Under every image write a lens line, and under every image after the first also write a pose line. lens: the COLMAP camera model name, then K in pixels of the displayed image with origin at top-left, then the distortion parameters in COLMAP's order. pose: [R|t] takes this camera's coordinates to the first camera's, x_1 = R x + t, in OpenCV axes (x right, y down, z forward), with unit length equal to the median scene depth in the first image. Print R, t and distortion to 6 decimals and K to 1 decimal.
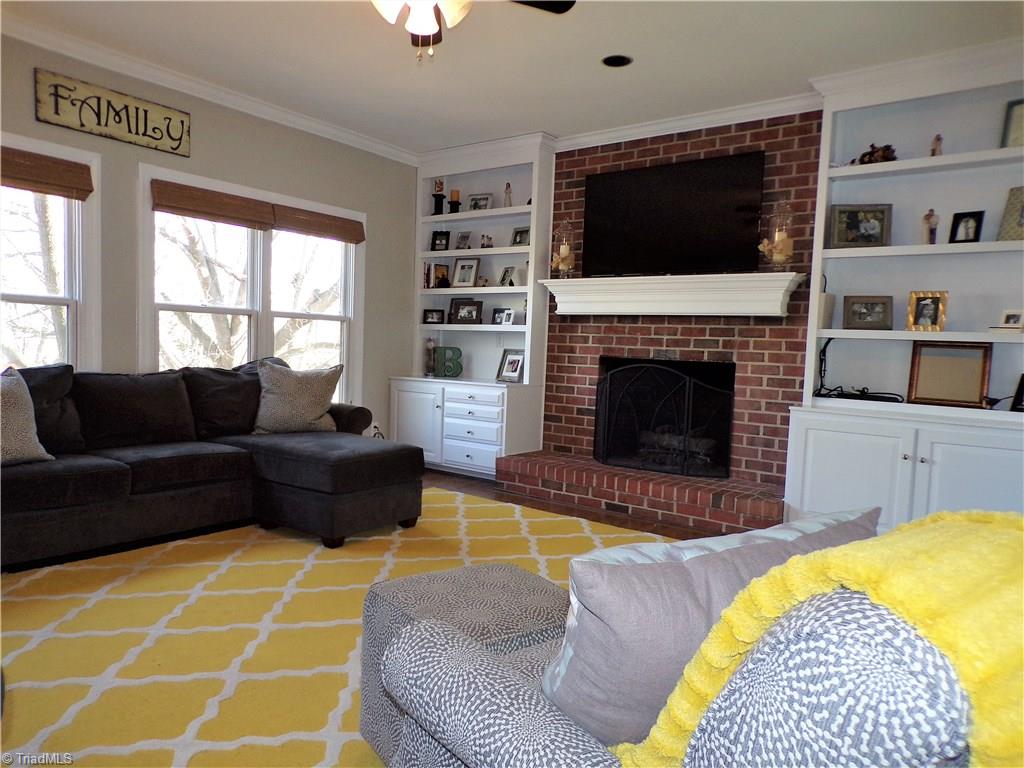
lens RADIAL K [[692.0, 0, 509.0], [0, 692.0, 394.6], [0, 0, 1]] dist [0.000347, 0.005305]
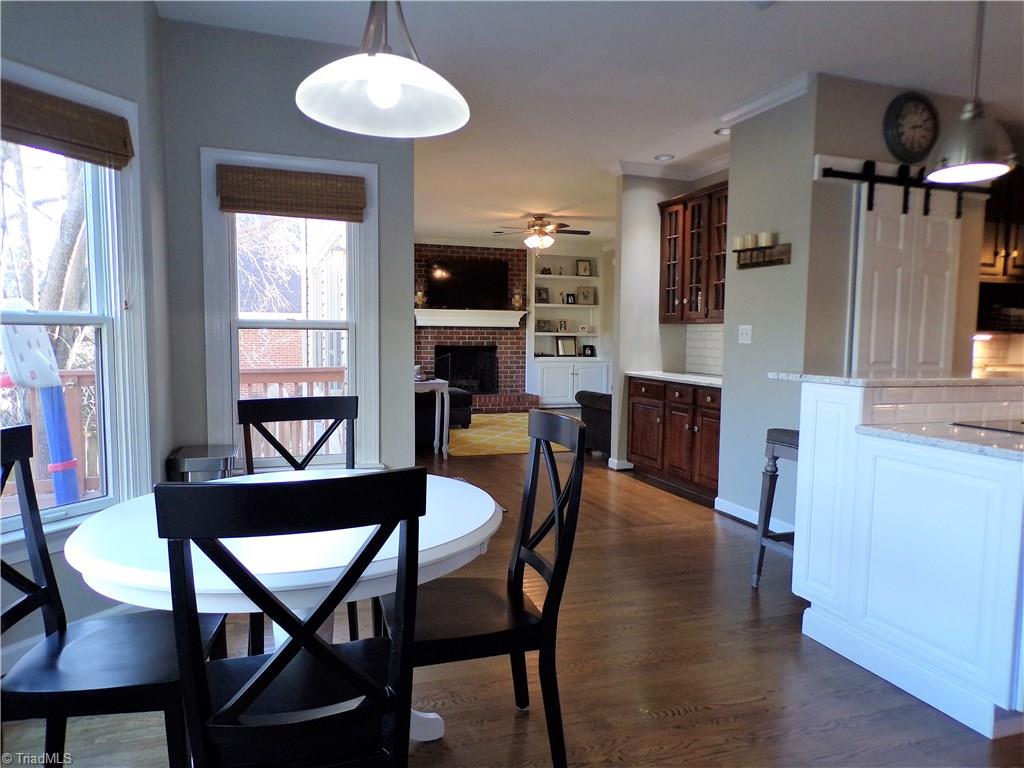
lens RADIAL K [[692.0, 0, 509.0], [0, 692.0, 394.6], [0, 0, 1]] dist [0.000347, 0.005305]
pose [[0.554962, -0.107091, 0.824953, -1.657893], [0.072641, 0.994130, 0.080186, -0.066636], [-0.828698, 0.015426, 0.559484, -0.390355]]
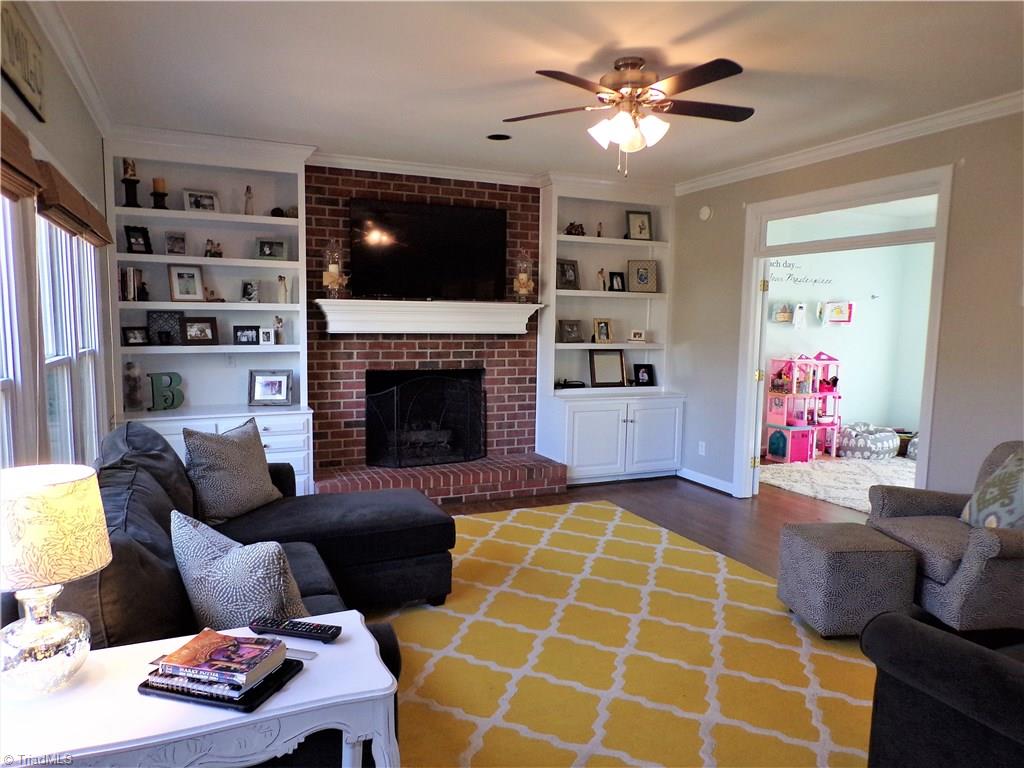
lens RADIAL K [[692.0, 0, 509.0], [0, 692.0, 394.6], [0, 0, 1]] dist [0.000347, 0.005305]
pose [[0.487200, -0.129129, 0.863691, -0.771512], [0.068658, 0.991610, 0.109525, -0.134976], [-0.870587, 0.005938, 0.491978, 0.316589]]
